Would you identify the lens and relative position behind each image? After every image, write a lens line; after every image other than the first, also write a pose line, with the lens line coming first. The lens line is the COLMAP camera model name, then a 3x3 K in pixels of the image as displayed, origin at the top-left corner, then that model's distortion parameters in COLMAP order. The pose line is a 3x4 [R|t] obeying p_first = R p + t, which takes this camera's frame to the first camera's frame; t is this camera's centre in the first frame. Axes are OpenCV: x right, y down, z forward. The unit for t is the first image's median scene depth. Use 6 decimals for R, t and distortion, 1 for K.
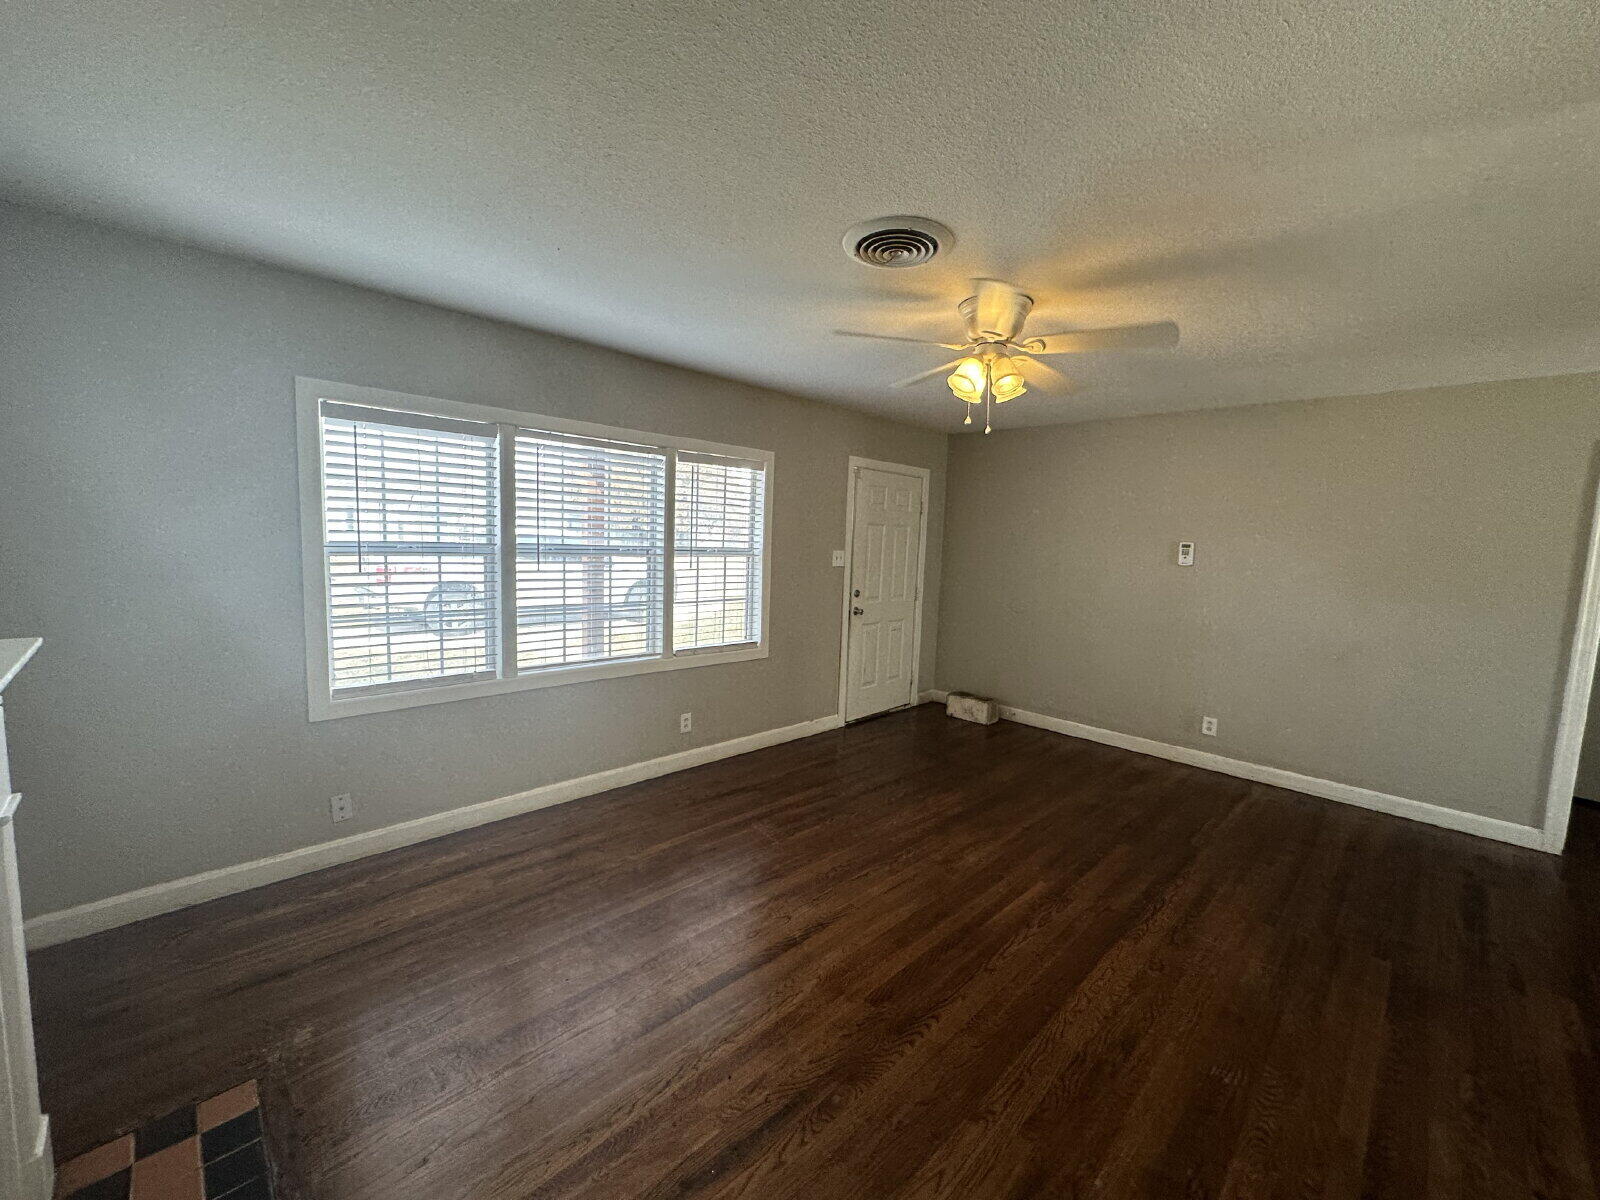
lens RADIAL K [[633.0, 0, 797.2], [0, 633.0, 601.3], [0, 0, 1]] dist [-0.000527, 0.000016]
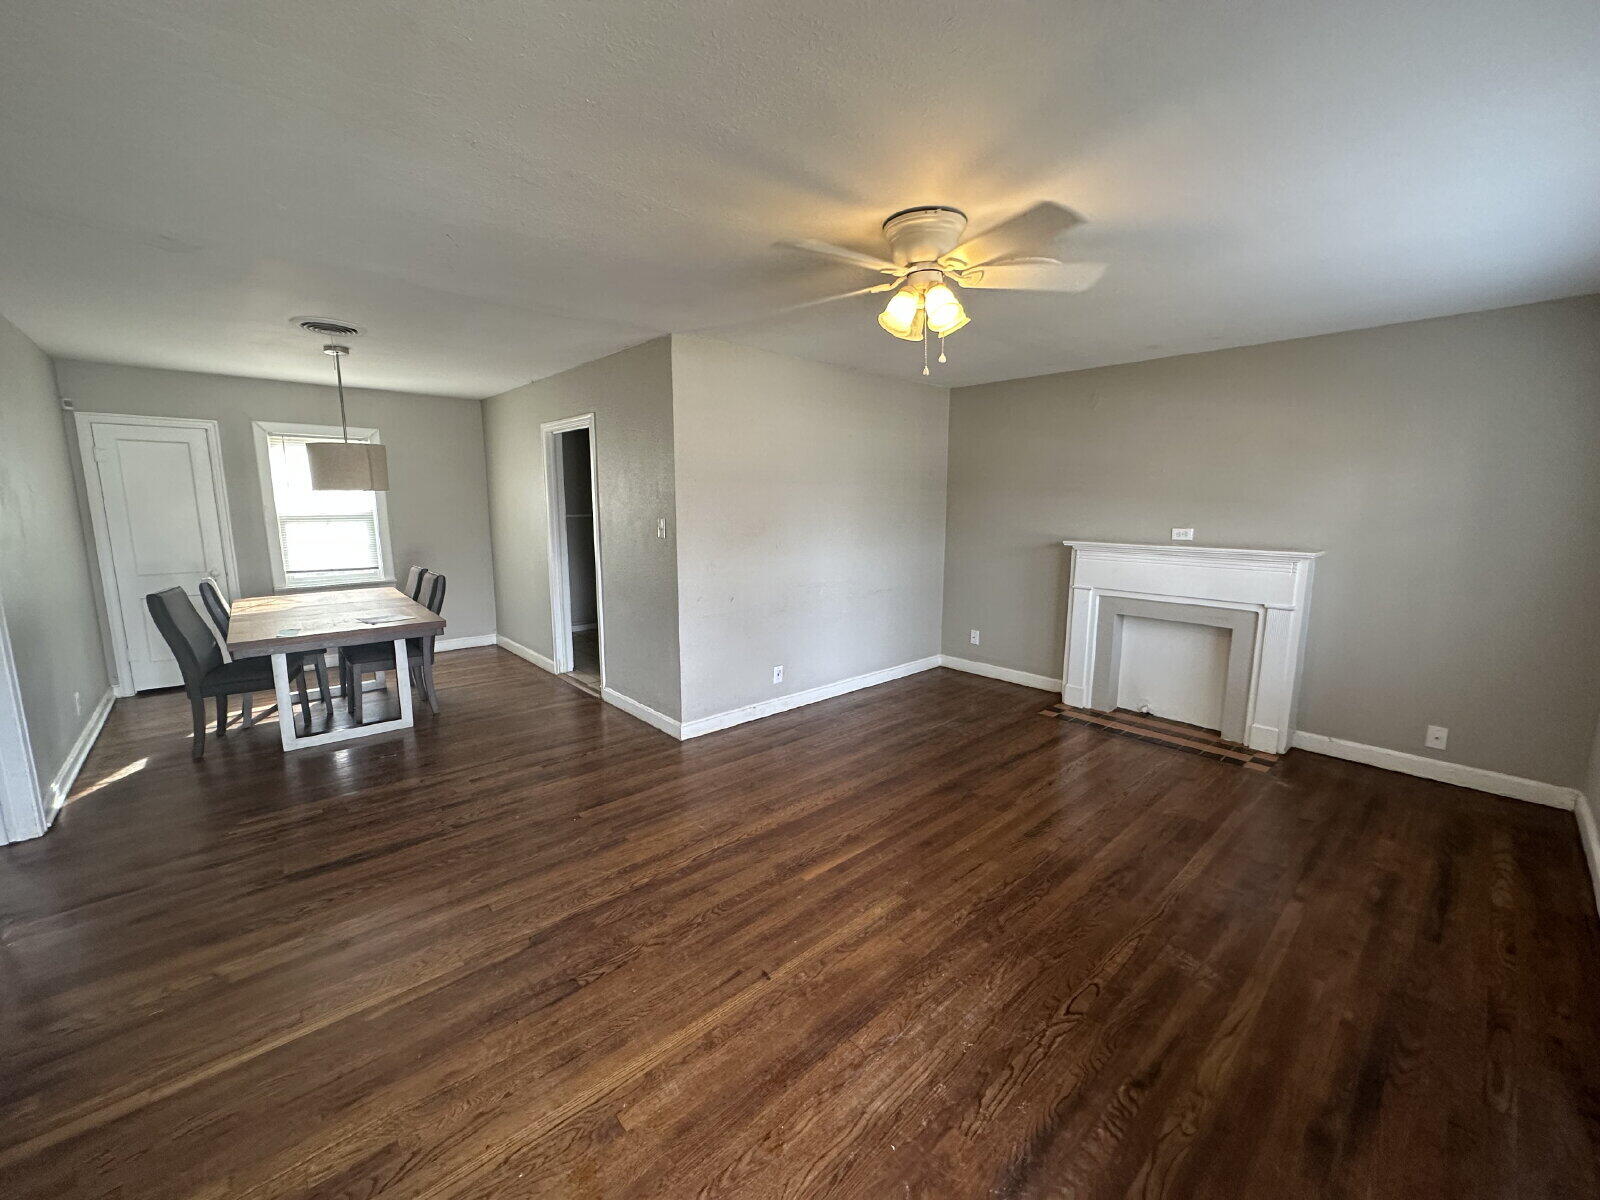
lens RADIAL K [[633.0, 0, 797.2], [0, 633.0, 601.3], [0, 0, 1]] dist [-0.000527, 0.000016]
pose [[-0.998504, -0.045292, 0.030626, 0.407342], [-0.035988, 0.966146, 0.255475, -0.171154], [-0.041160, 0.253990, -0.966331, 1.843826]]
